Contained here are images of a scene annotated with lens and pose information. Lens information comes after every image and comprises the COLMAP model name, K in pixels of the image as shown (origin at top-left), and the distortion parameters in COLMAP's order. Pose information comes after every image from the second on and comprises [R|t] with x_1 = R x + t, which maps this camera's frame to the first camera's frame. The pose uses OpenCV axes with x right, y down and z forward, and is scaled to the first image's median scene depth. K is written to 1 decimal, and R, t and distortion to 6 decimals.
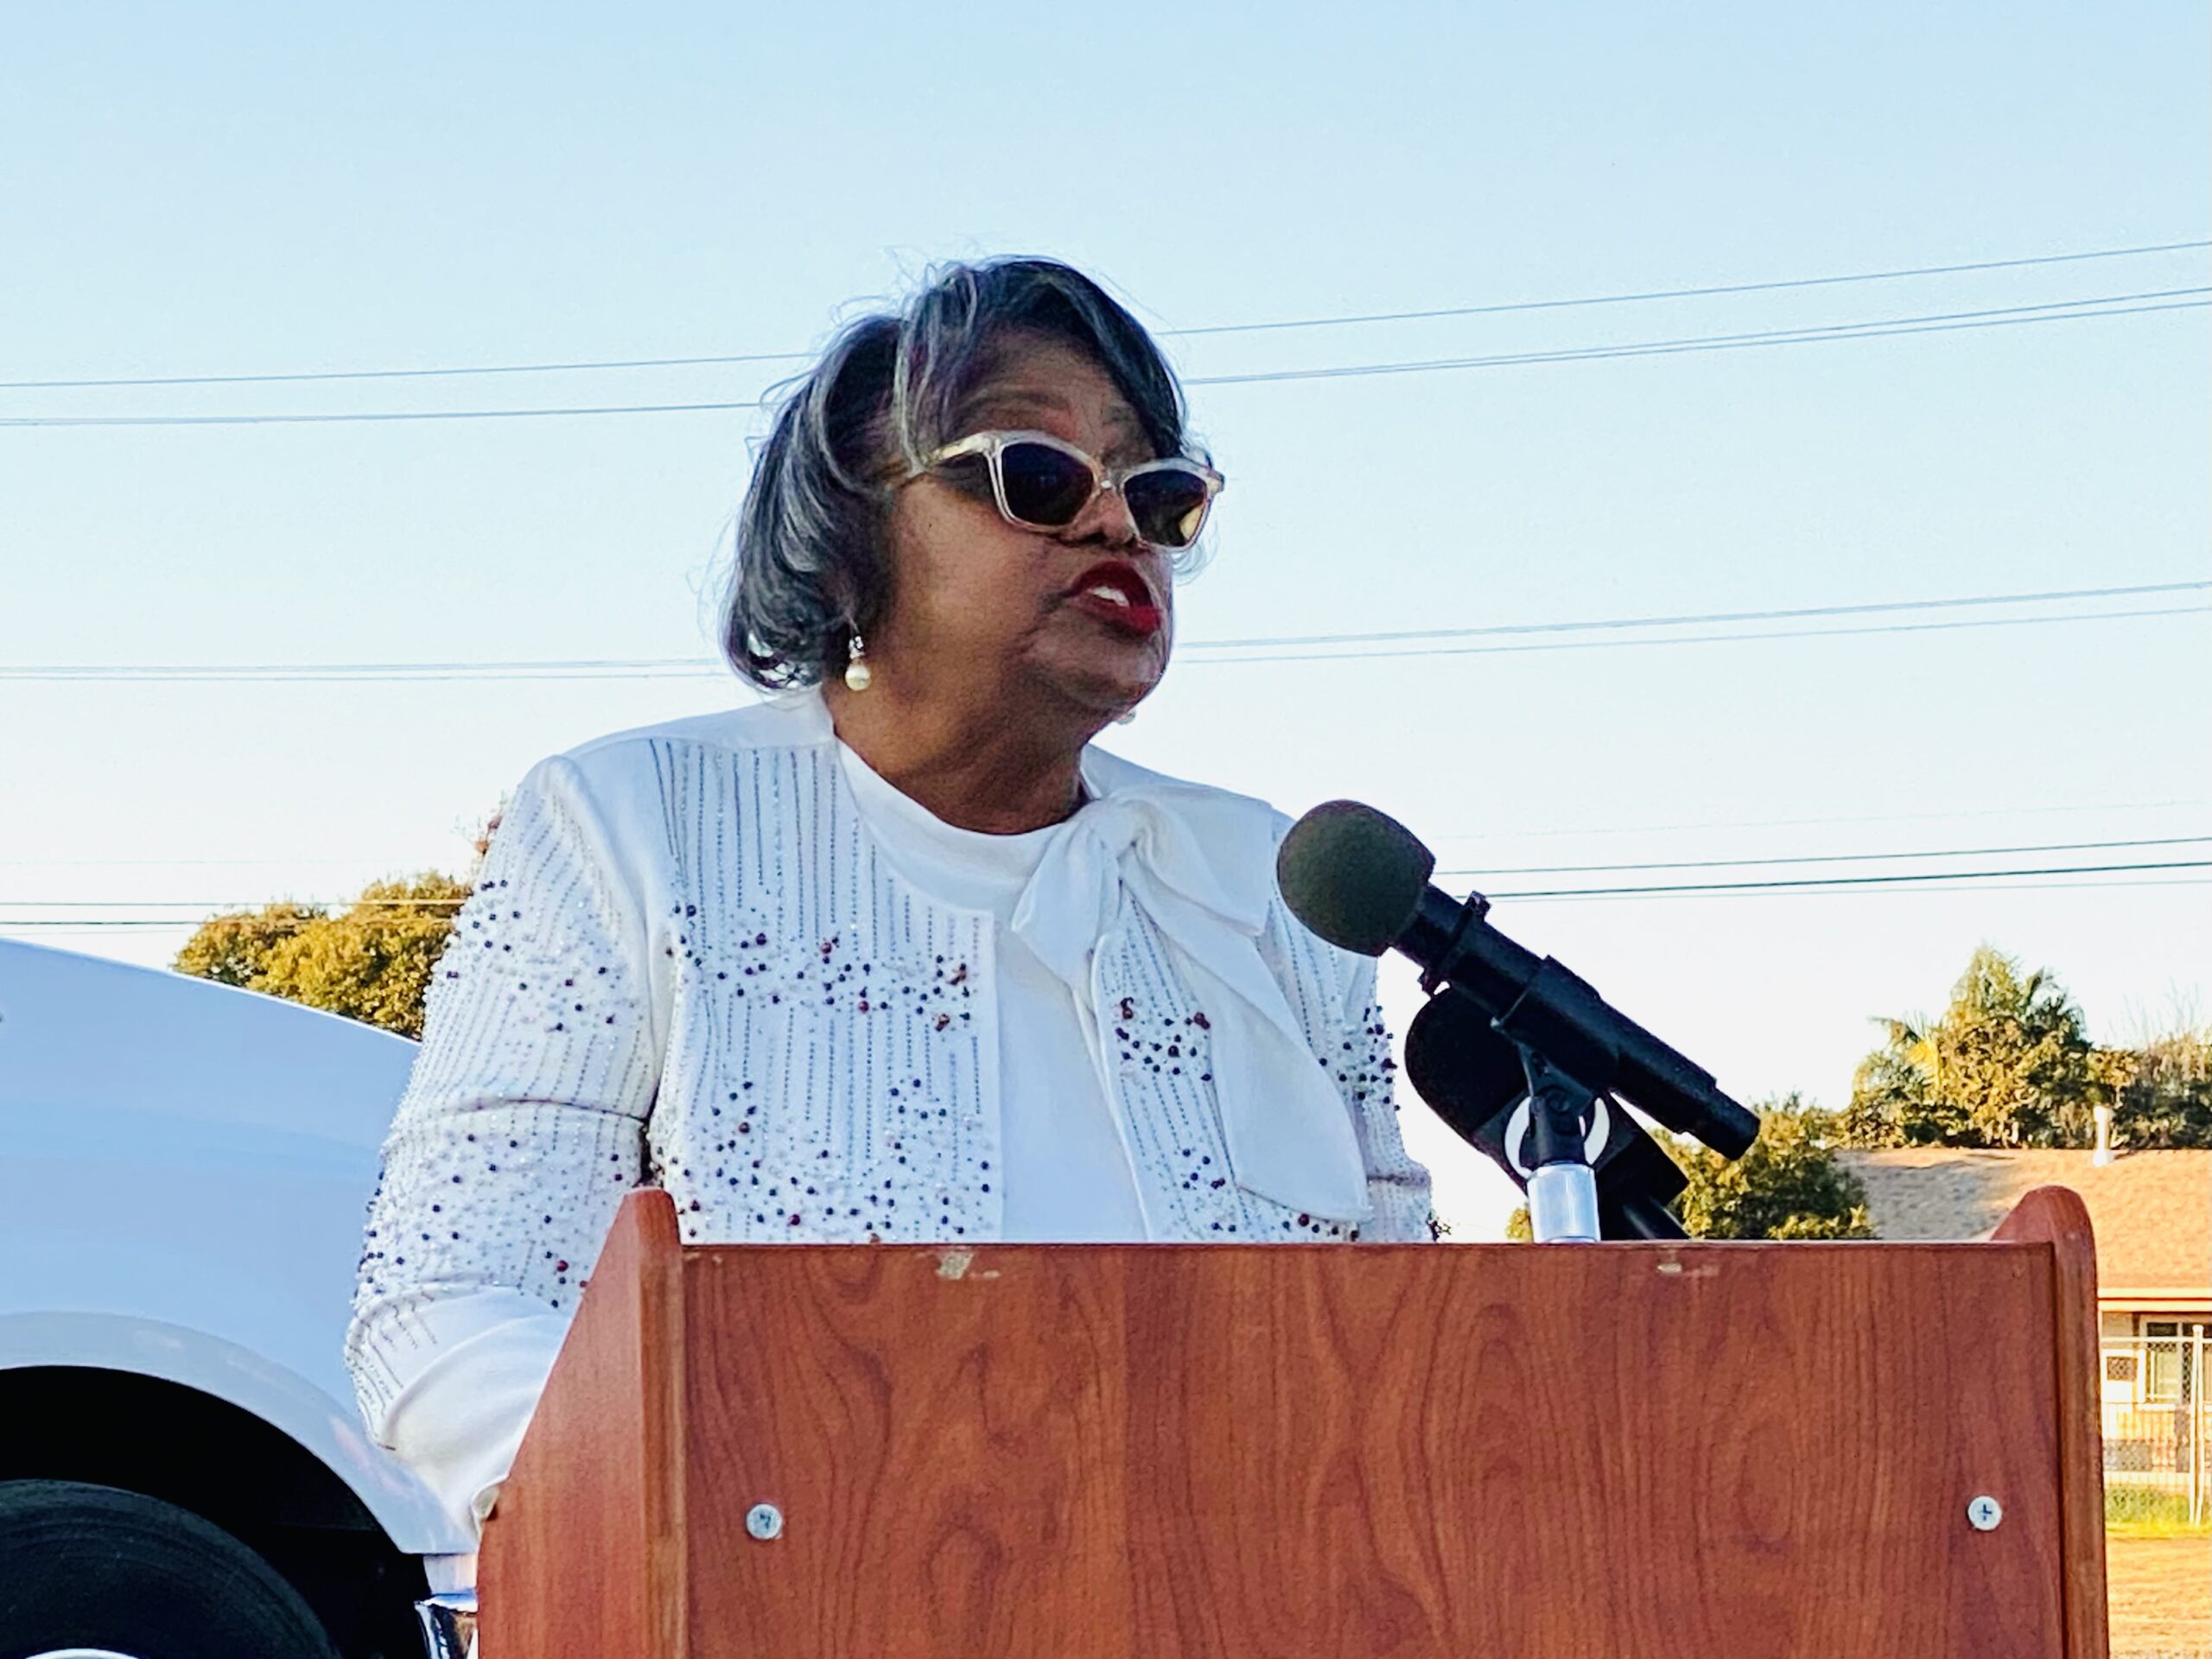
lens RADIAL K [[9590.1, 0, 1096.7], [0, 9590.1, 834.7], [0, 0, 1]] dist [0.120217, 0.000000]
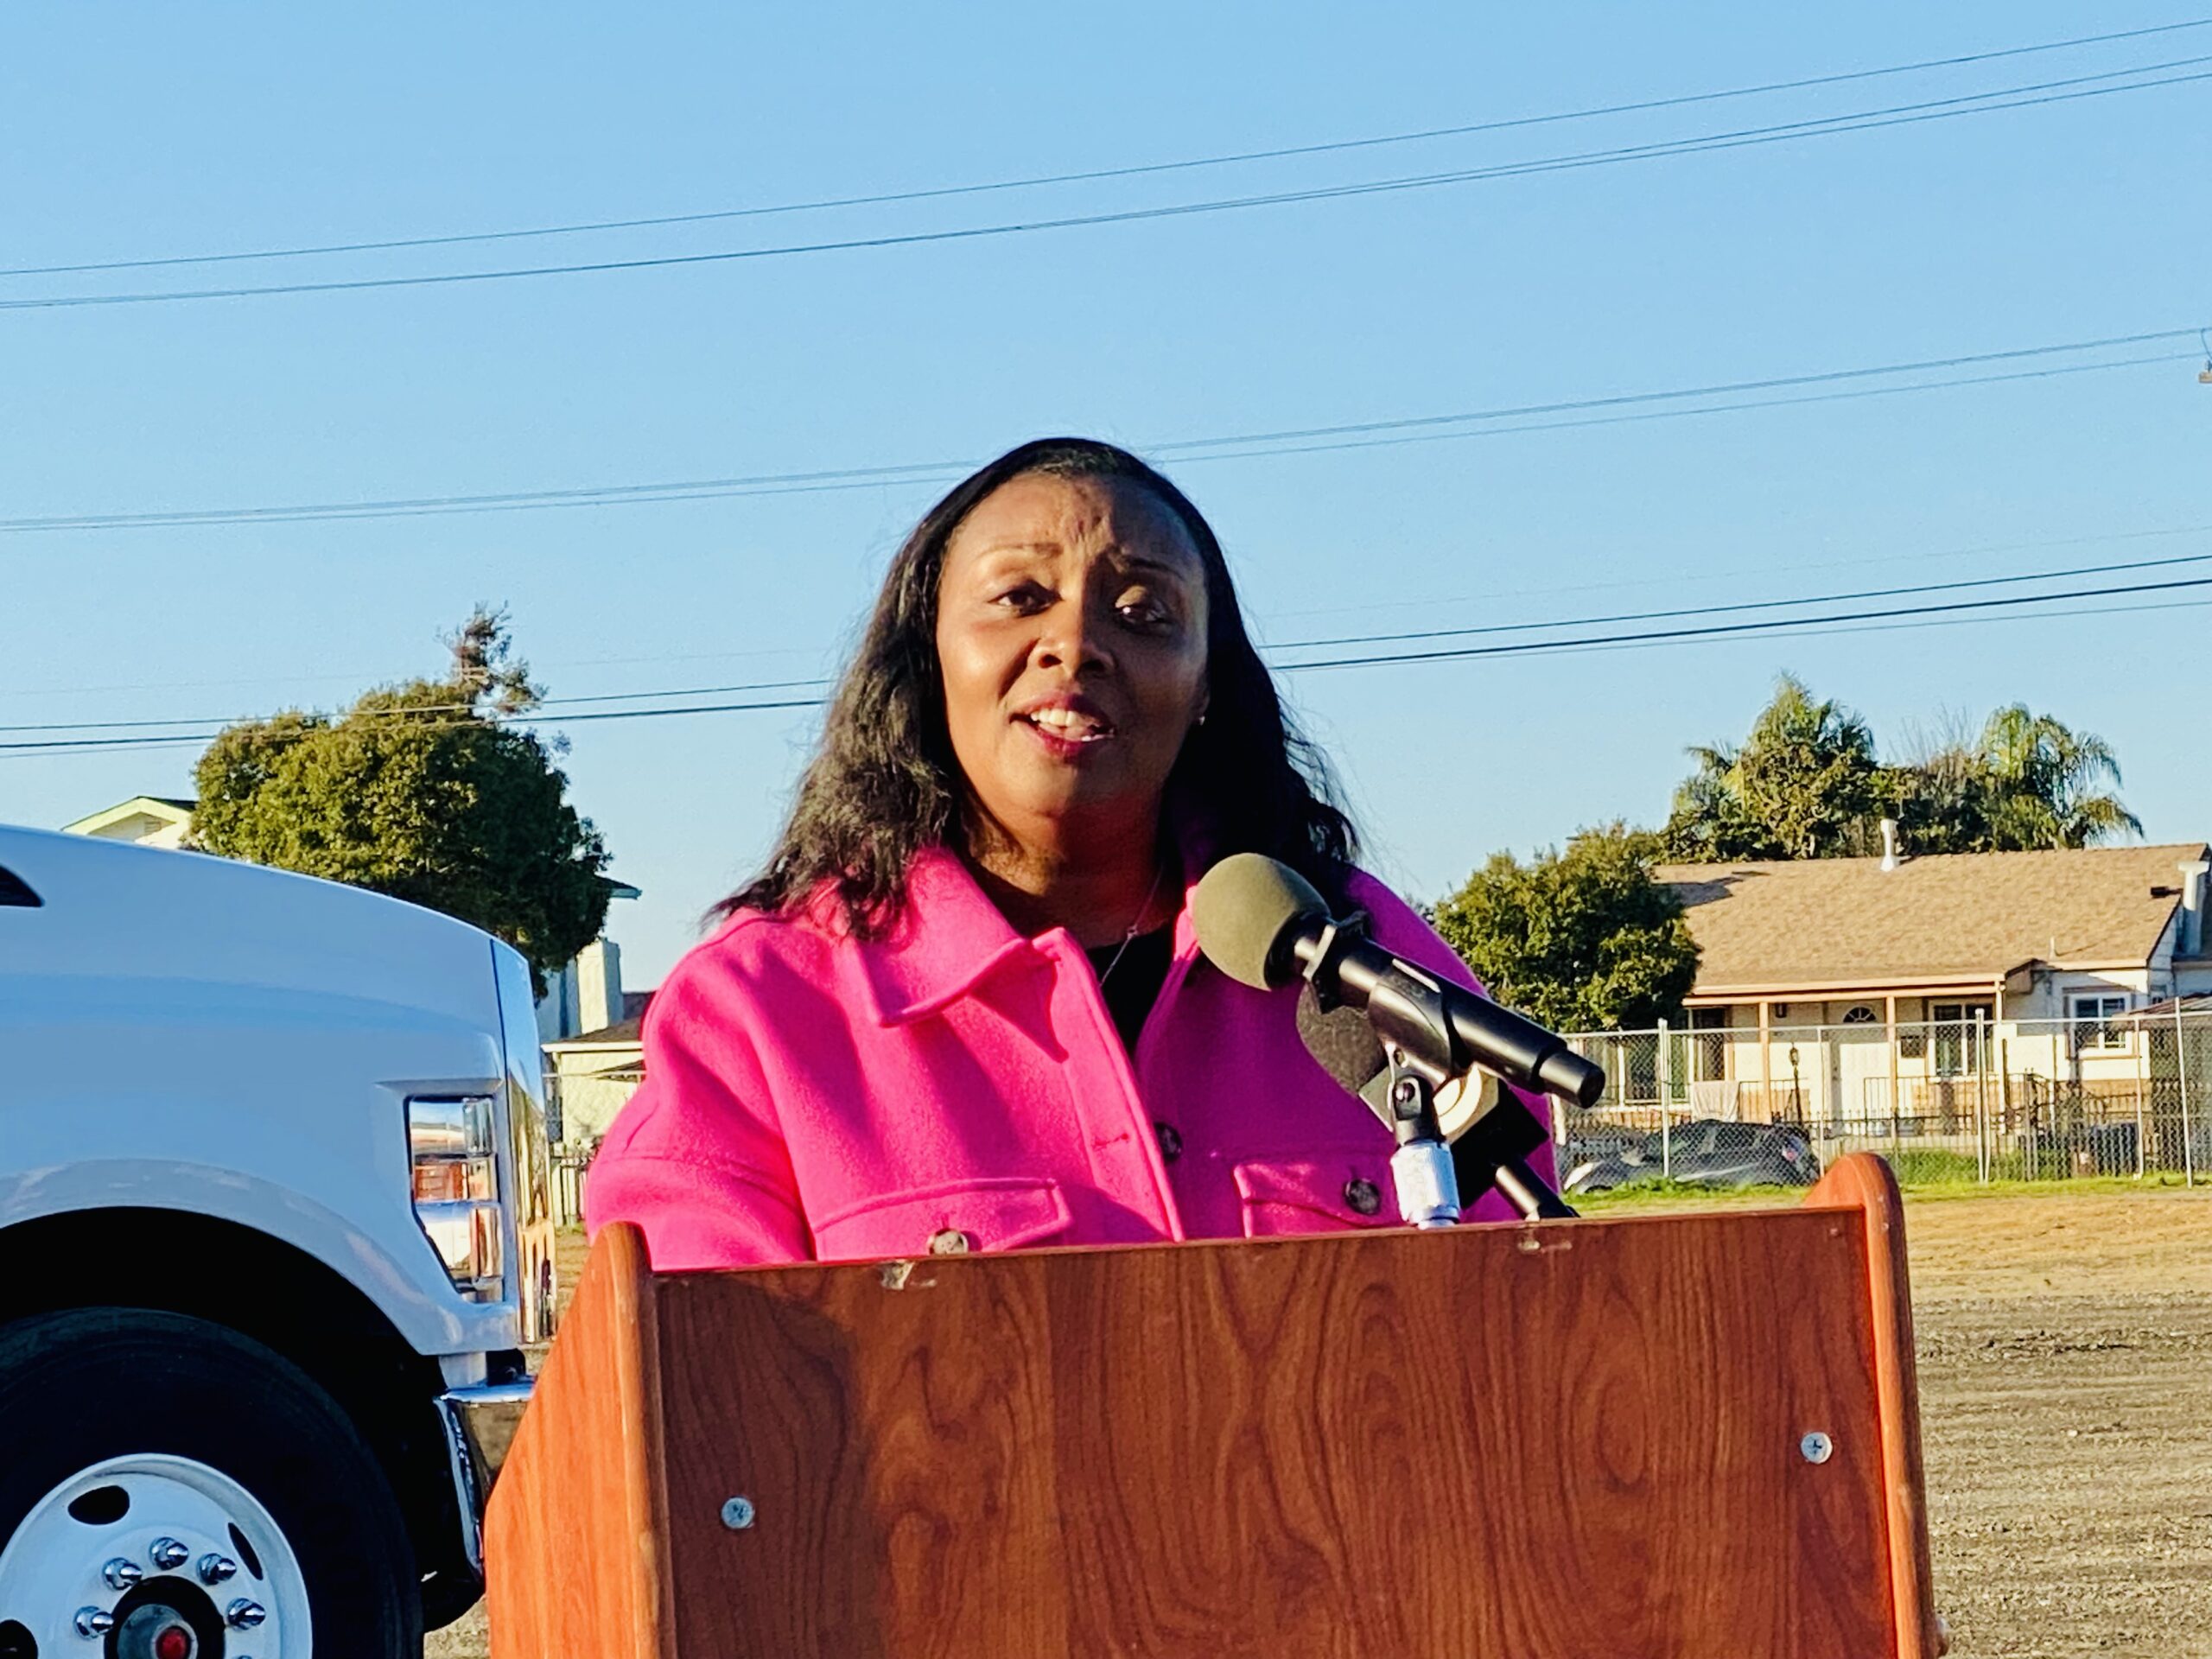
lens RADIAL K [[8393.5, 0, 1122.0], [0, 8393.5, 830.1], [0, 0, 1]] dist [0.132992, 0.000000]
pose [[0.998873, -0.045519, 0.013474, 0.000862], [0.045159, 0.998645, 0.025864, -0.031283], [-0.014633, -0.025226, 0.999575, 0.013589]]
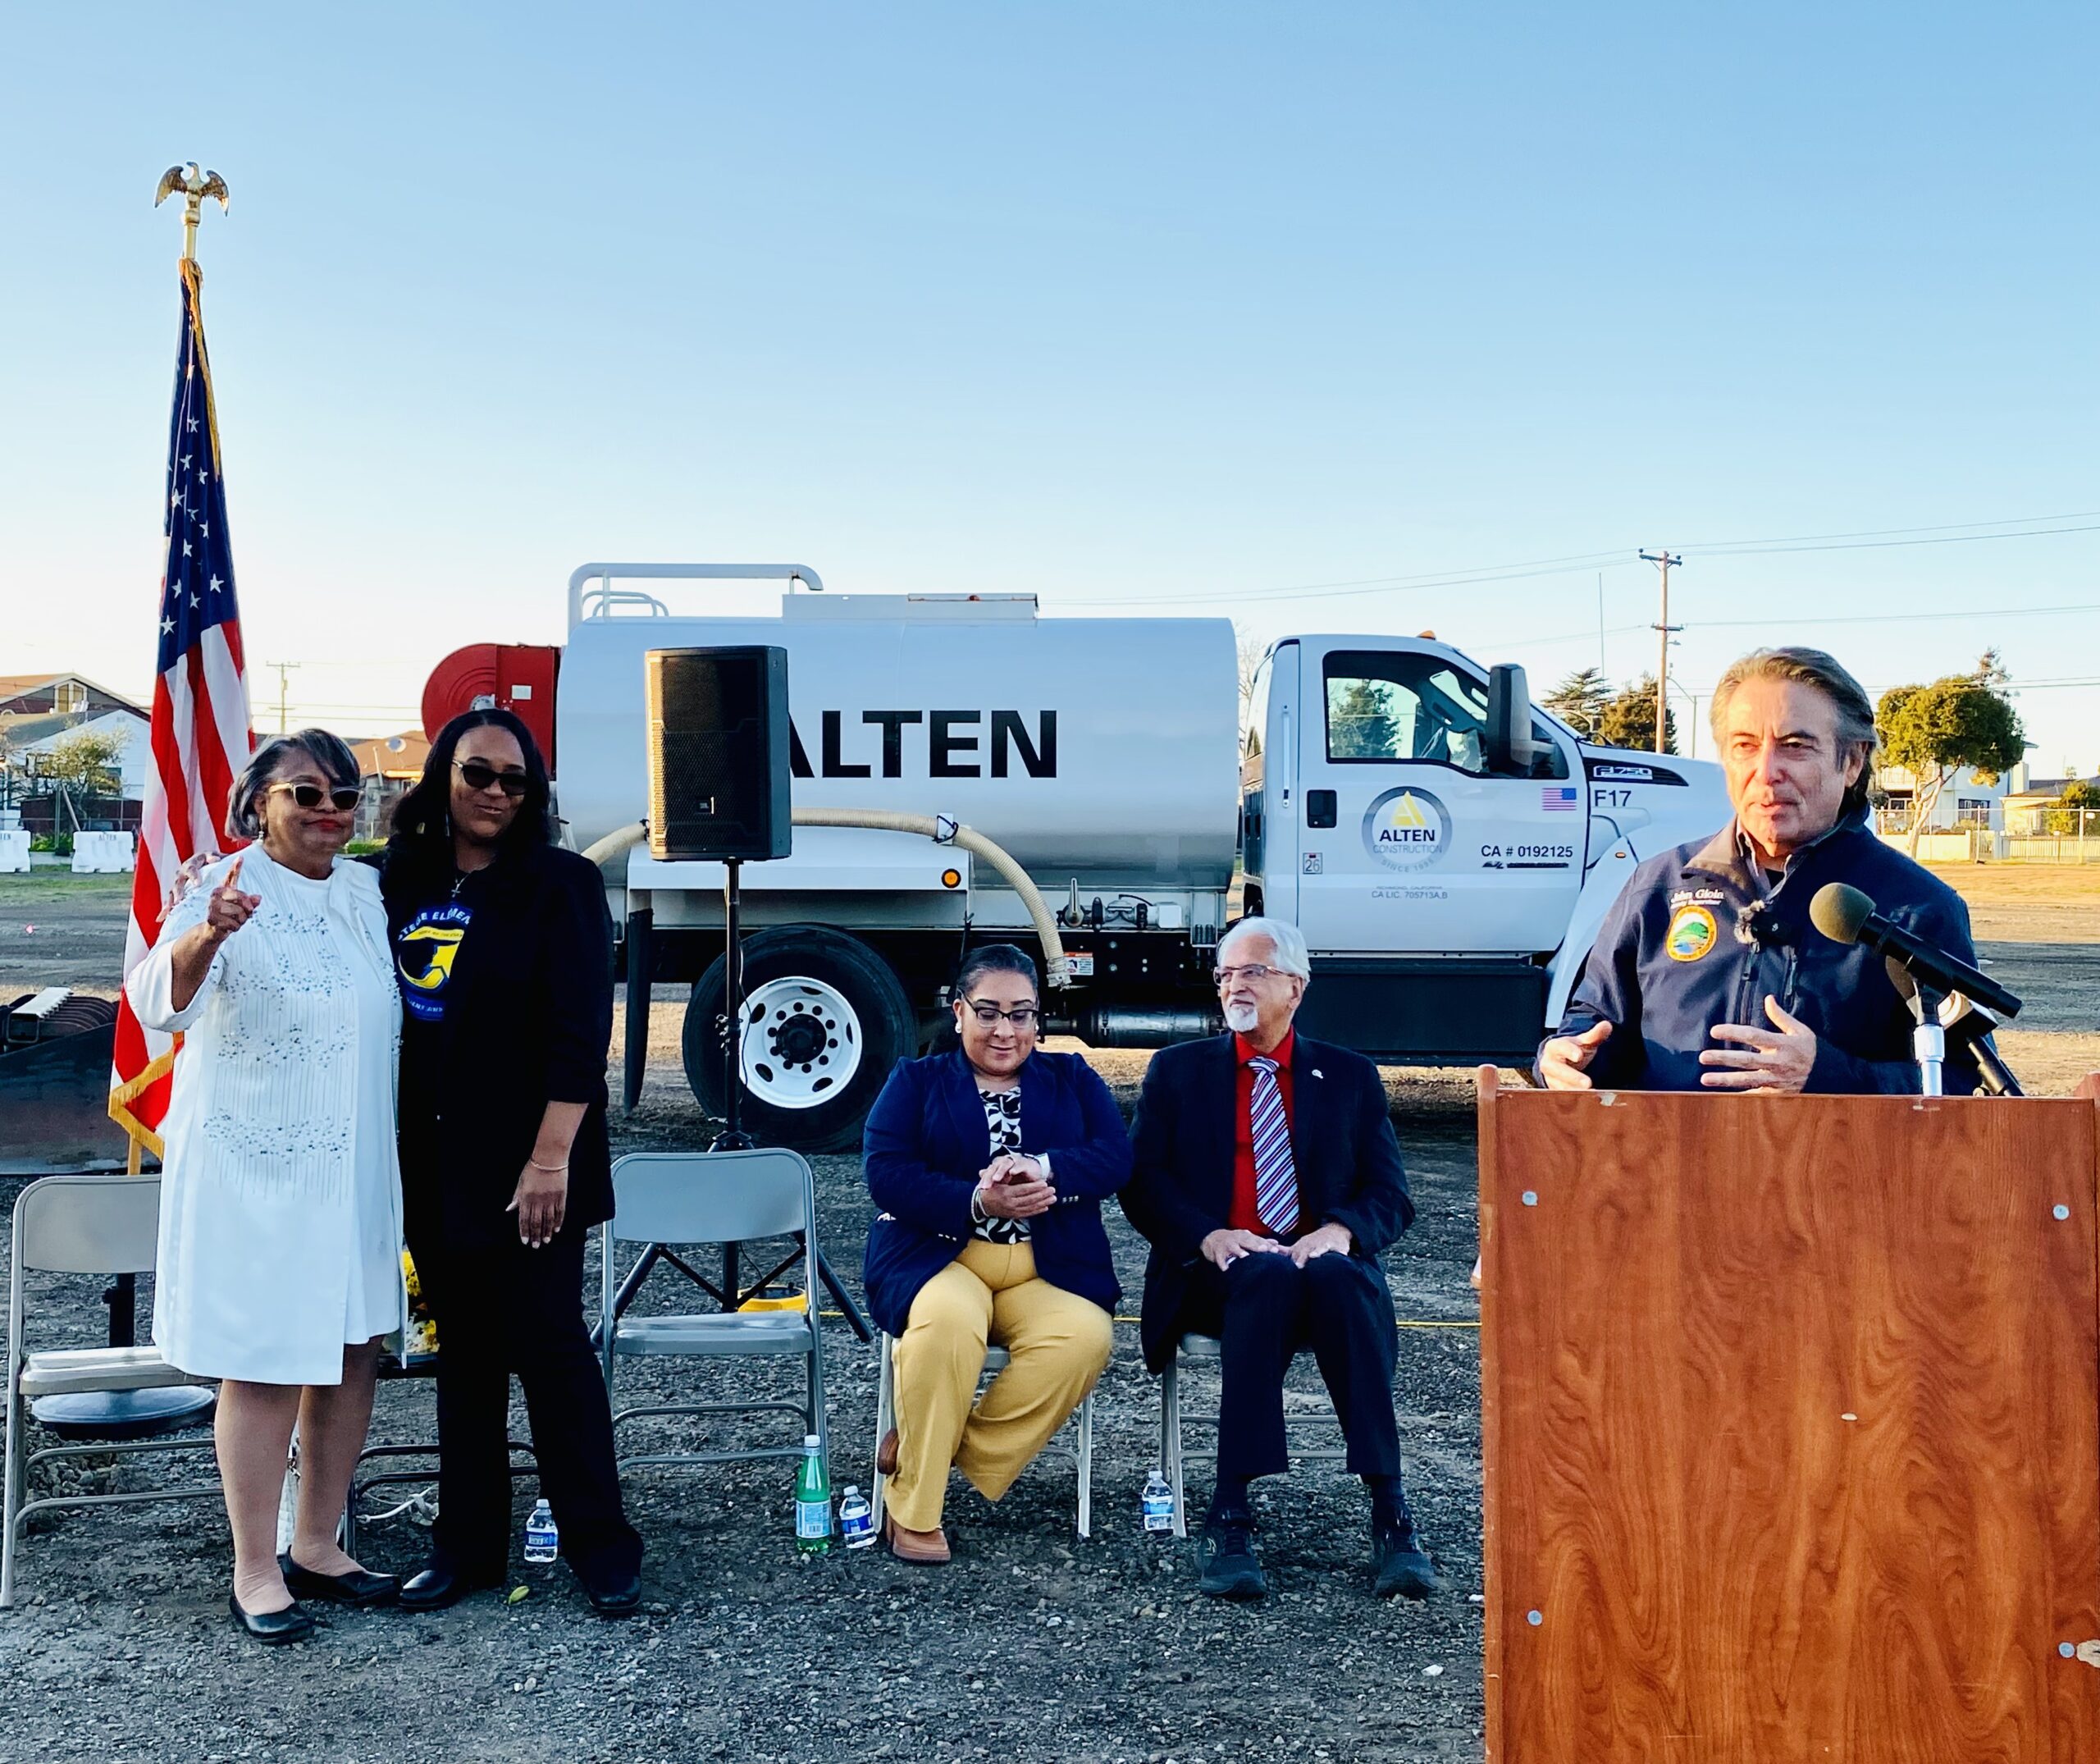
lens RADIAL K [[2638.5, 0, 1010.0], [0, 2638.5, 886.6], [0, 0, 1]] dist [0.062242, 0.000000]
pose [[0.915645, 0.005798, -0.401945, 0.119630], [0.026761, 0.996799, 0.075341, -0.067666], [0.401096, -0.079742, 0.912559, 0.294095]]
